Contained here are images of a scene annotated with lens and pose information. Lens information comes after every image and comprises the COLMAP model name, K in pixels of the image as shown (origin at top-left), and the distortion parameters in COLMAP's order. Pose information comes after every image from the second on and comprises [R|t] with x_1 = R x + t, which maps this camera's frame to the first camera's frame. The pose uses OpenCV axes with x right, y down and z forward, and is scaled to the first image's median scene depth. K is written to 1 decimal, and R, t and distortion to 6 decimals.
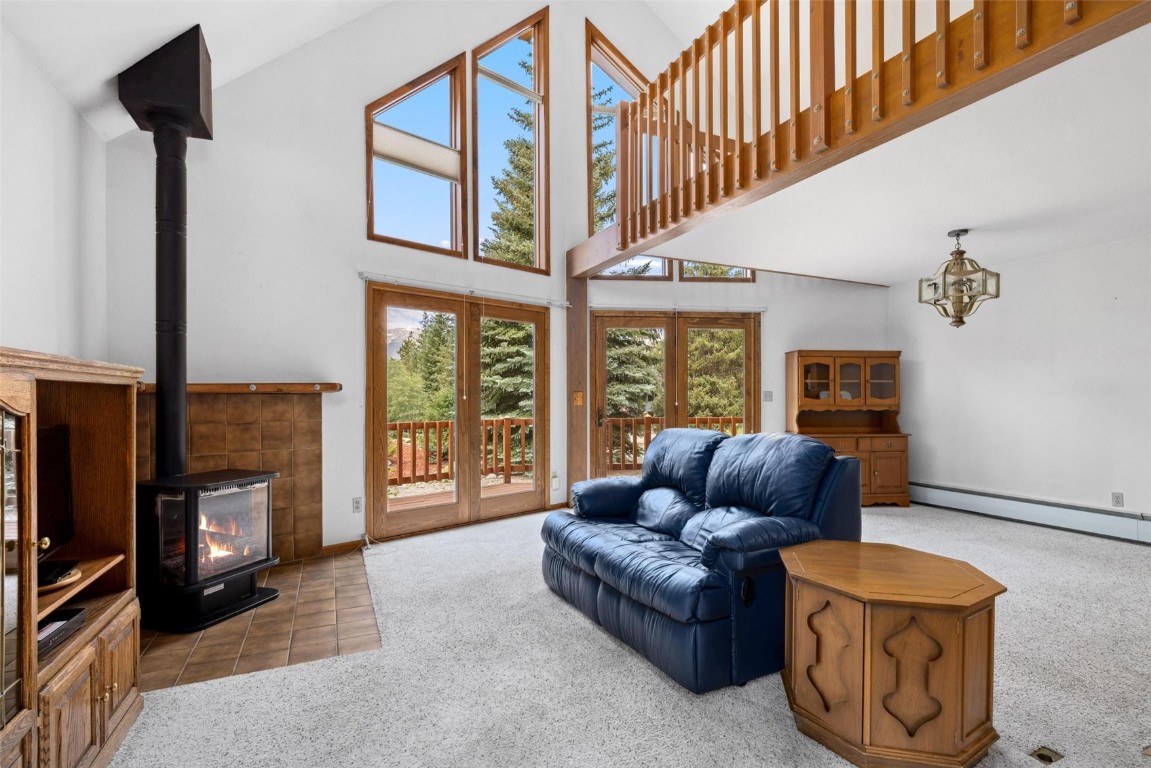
lens RADIAL K [[533.2, 0, 575.8], [0, 533.2, 390.1], [0, 0, 1]] dist [-0.000373, -0.000668]
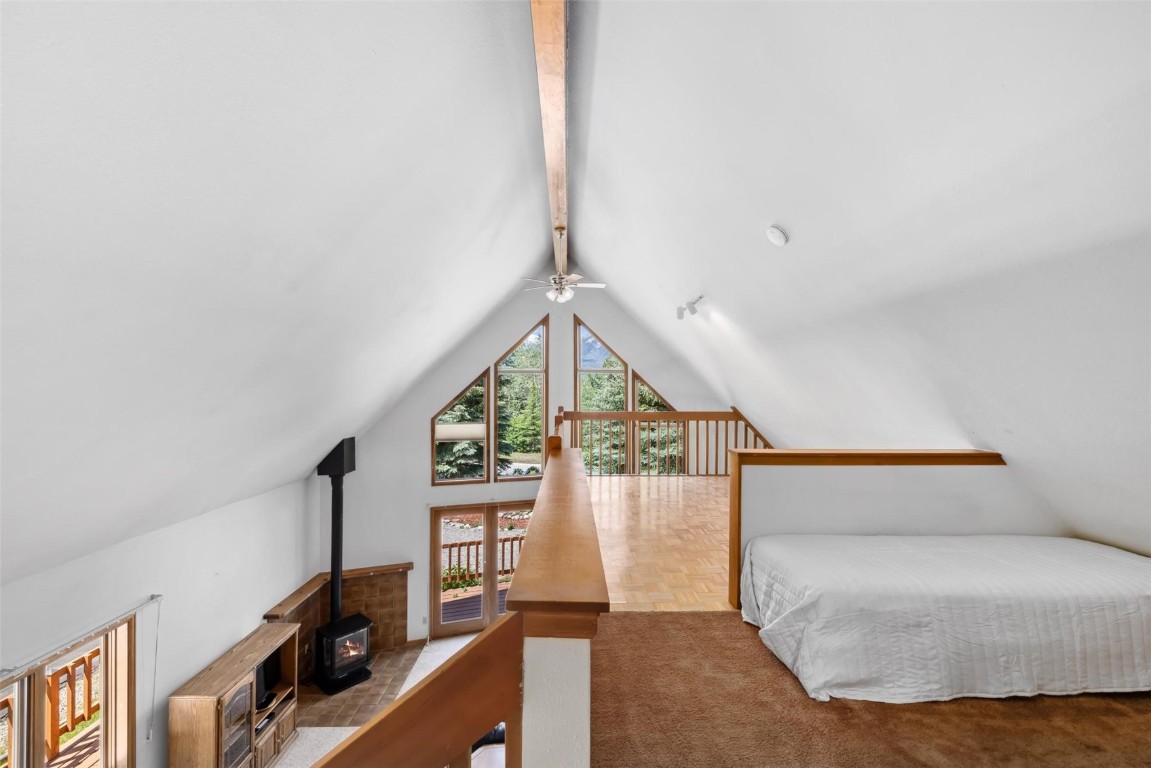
lens RADIAL K [[487.8, 0, 577.5], [0, 487.8, 379.4], [0, 0, 1]] dist [0.003810, 0.000002]
pose [[0.916856, 0.007687, -0.399145, 0.913116], [-0.007544, 0.999970, 0.001929, -0.759299], [0.399148, 0.001242, 0.916886, -0.490428]]
